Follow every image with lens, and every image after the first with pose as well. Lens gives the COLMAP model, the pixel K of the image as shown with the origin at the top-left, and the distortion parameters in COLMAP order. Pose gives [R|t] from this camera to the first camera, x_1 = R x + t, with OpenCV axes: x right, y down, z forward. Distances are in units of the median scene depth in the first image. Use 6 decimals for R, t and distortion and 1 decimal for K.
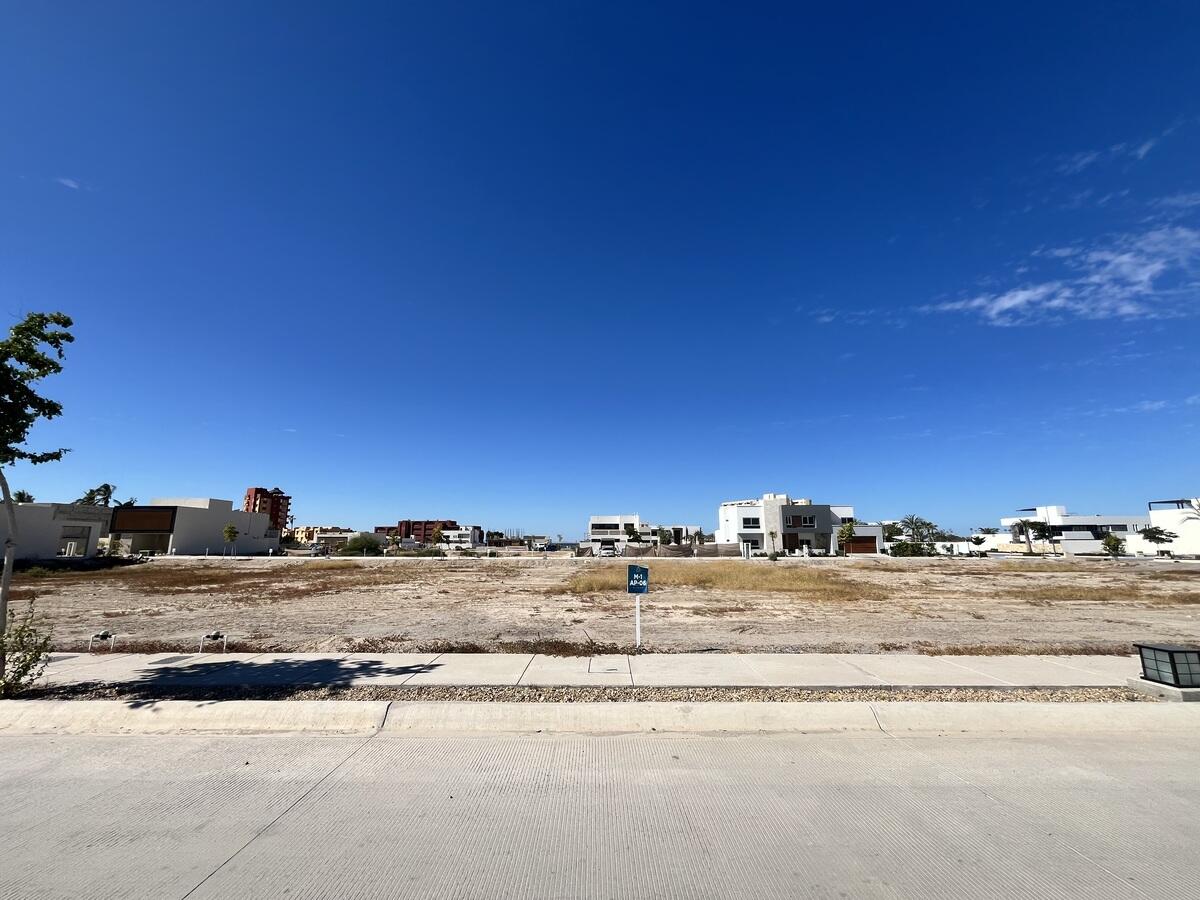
lens RADIAL K [[491.1, 0, 599.8], [0, 491.1, 449.2], [0, 0, 1]] dist [-0.002904, -0.000006]
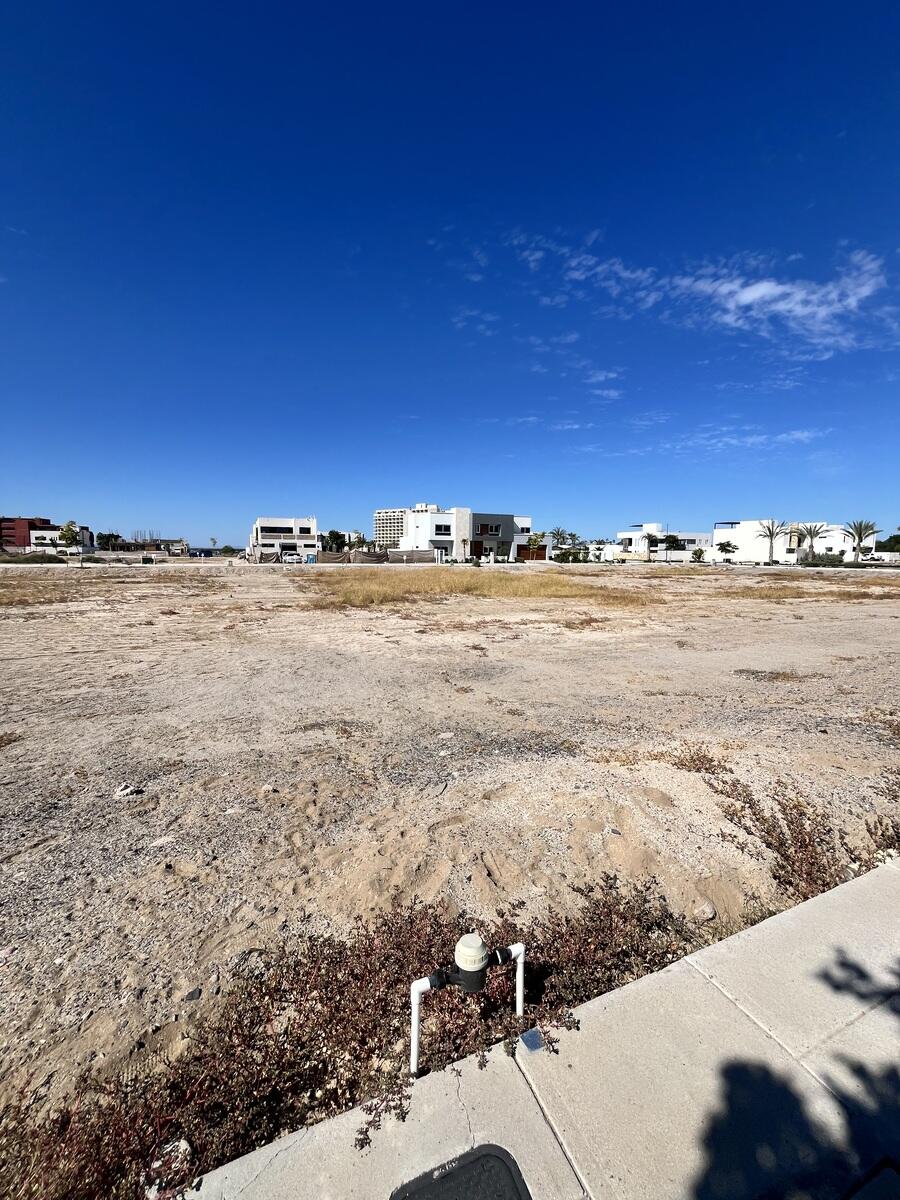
lens RADIAL K [[491.1, 0, 454.0], [0, 491.1, 600.3], [0, 0, 1]] dist [-0.002904, -0.000006]
pose [[0.914030, -0.031329, 0.404435, -0.080763], [-0.086162, 0.959268, 0.269036, 0.016801], [-0.396390, -0.280754, 0.874101, 0.077725]]
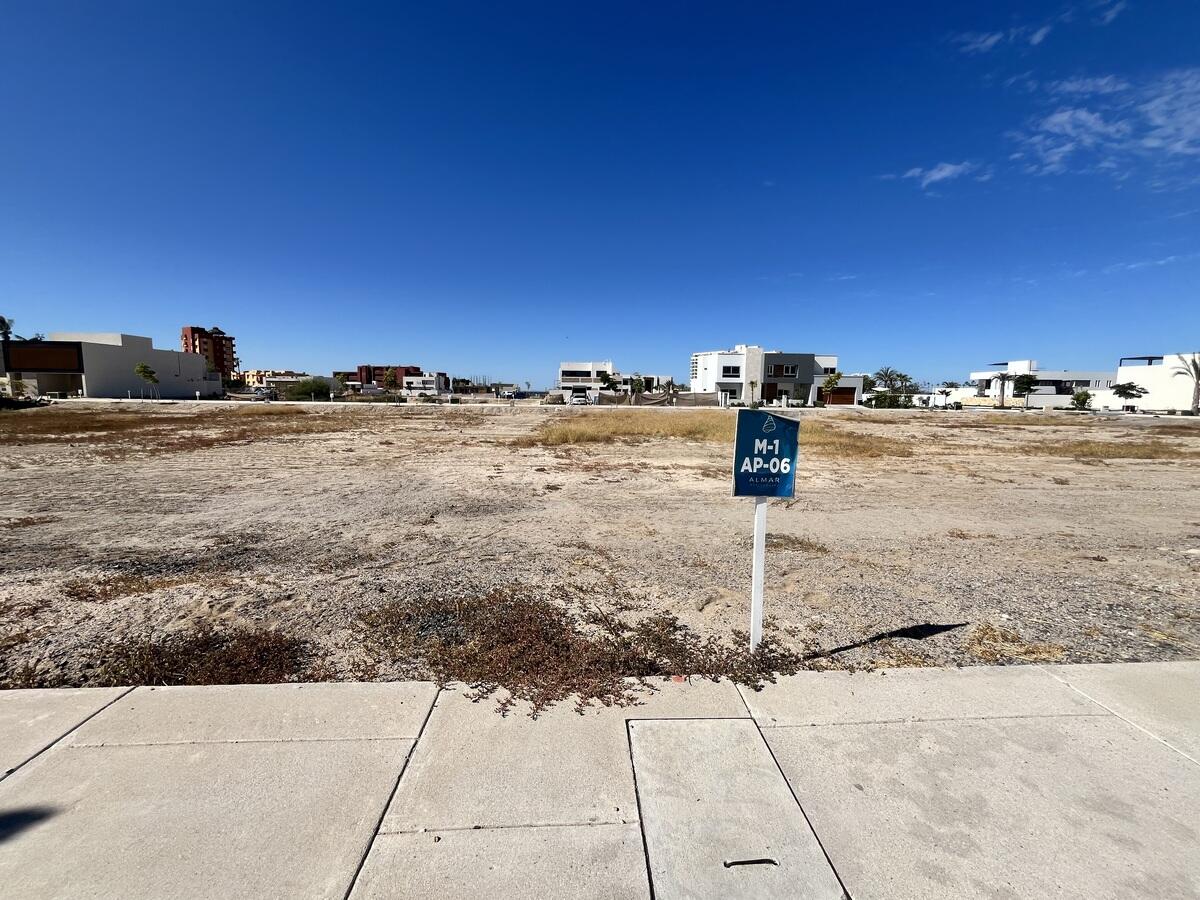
lens RADIAL K [[491.1, 0, 599.5], [0, 491.1, 447.9], [0, 0, 1]] dist [-0.002904, -0.000006]
pose [[0.997962, 0.006031, 0.063524, -0.004743], [-0.024627, 0.954794, 0.296247, 0.016274], [-0.058866, -0.297208, 0.952997, 0.067675]]
